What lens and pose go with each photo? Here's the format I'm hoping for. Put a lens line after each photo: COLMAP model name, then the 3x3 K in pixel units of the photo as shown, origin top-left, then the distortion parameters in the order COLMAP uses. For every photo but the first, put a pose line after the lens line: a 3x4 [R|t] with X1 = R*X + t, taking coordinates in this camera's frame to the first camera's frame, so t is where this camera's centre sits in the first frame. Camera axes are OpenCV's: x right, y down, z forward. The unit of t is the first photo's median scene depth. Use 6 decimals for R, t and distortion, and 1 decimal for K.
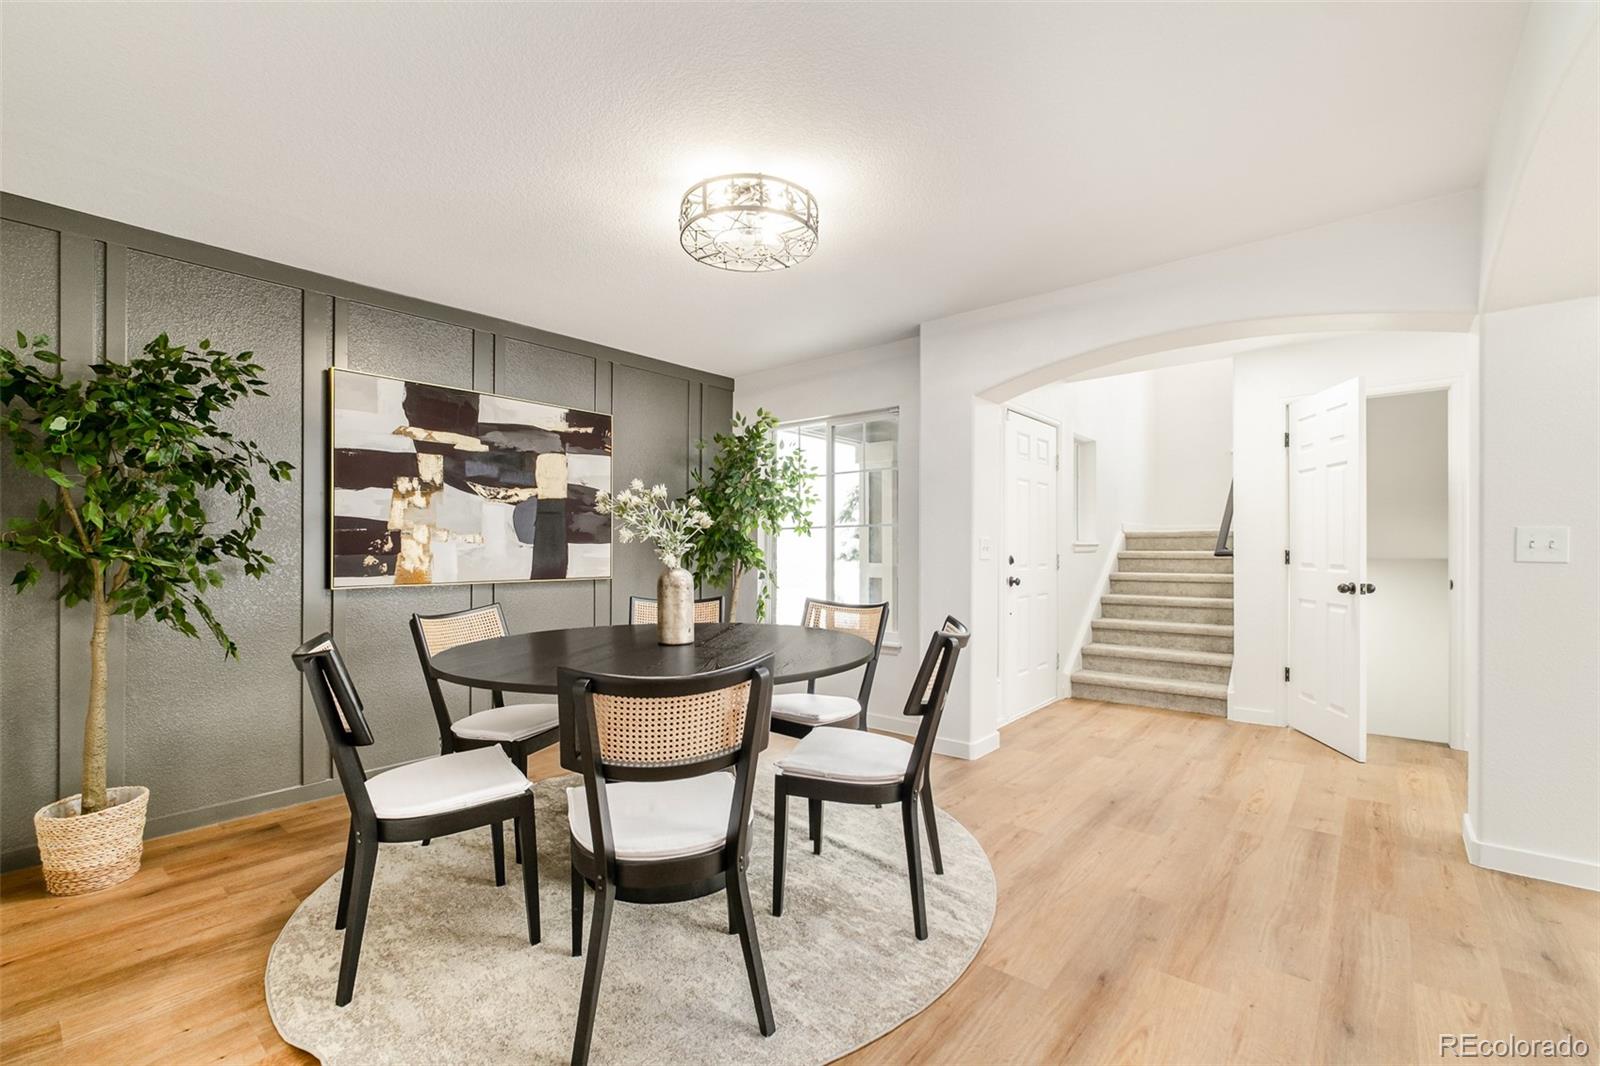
lens RADIAL K [[701.3, 0, 823.2], [0, 701.3, 530.6], [0, 0, 1]] dist [-0.003017, -0.000577]
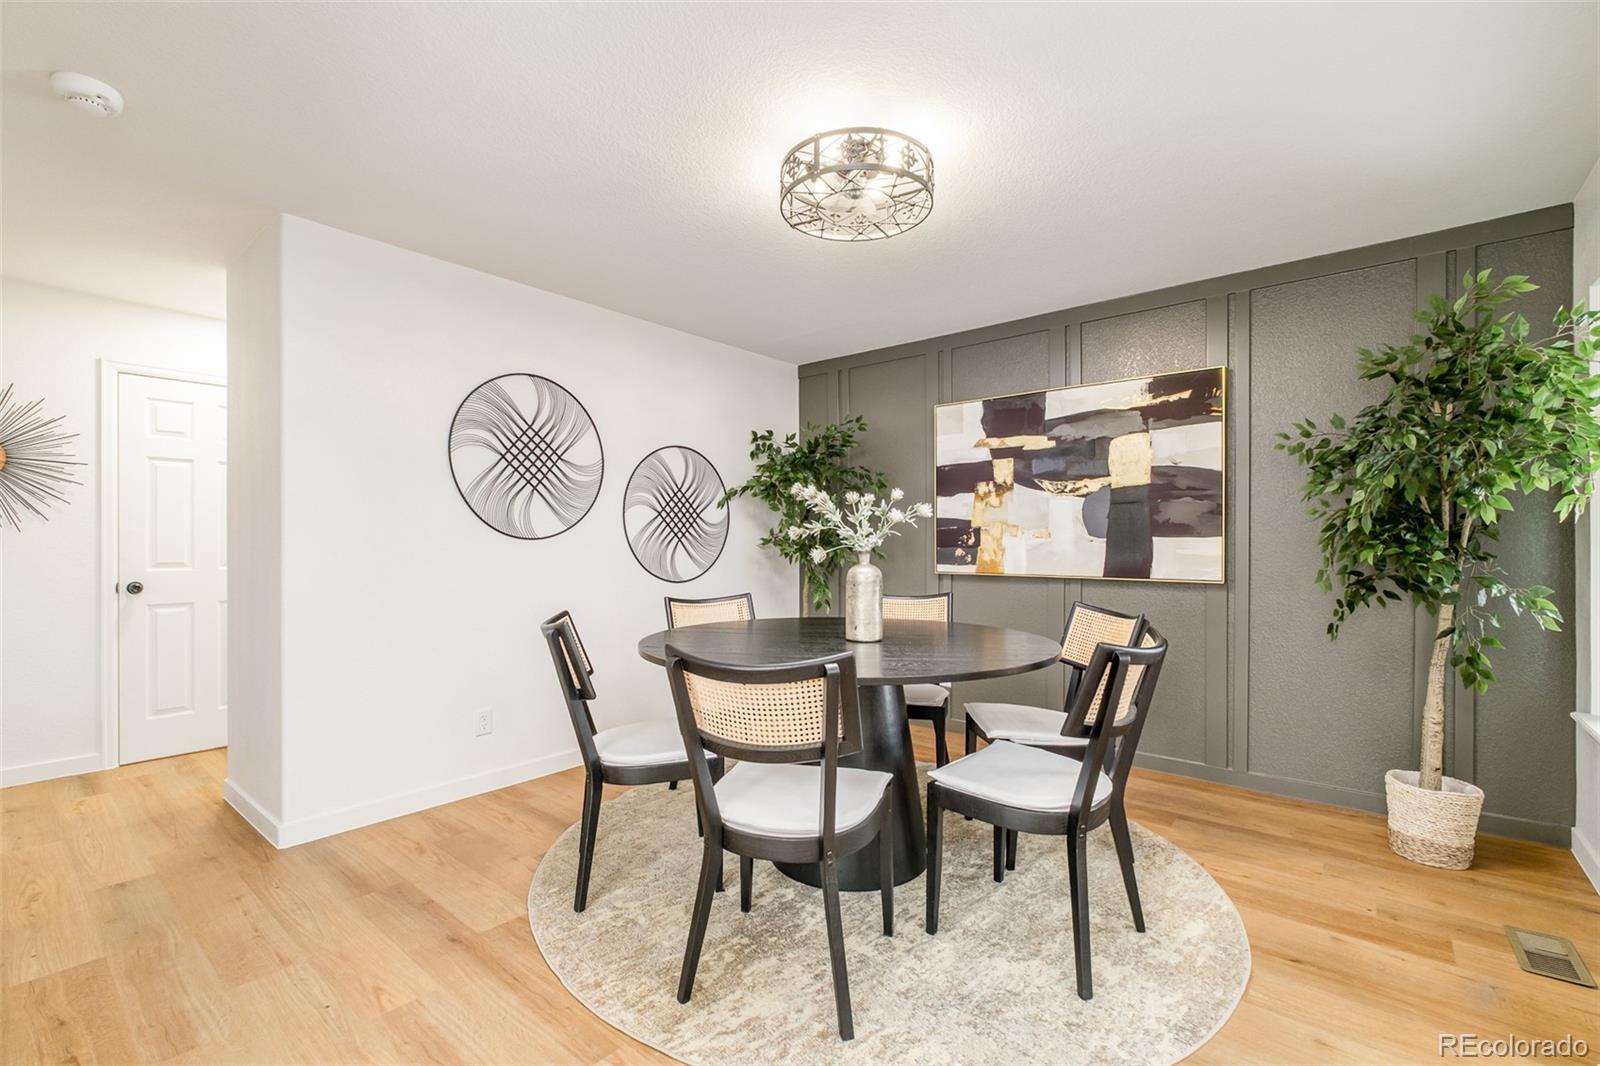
lens RADIAL K [[701.3, 0, 783.7], [0, 701.3, 547.4], [0, 0, 1]] dist [-0.003017, -0.000577]
pose [[-0.036440, 0.006763, -0.999313, 0.535925], [0.021178, 0.999758, 0.005994, 0.017436], [0.999111, -0.020945, -0.036574, 0.635518]]
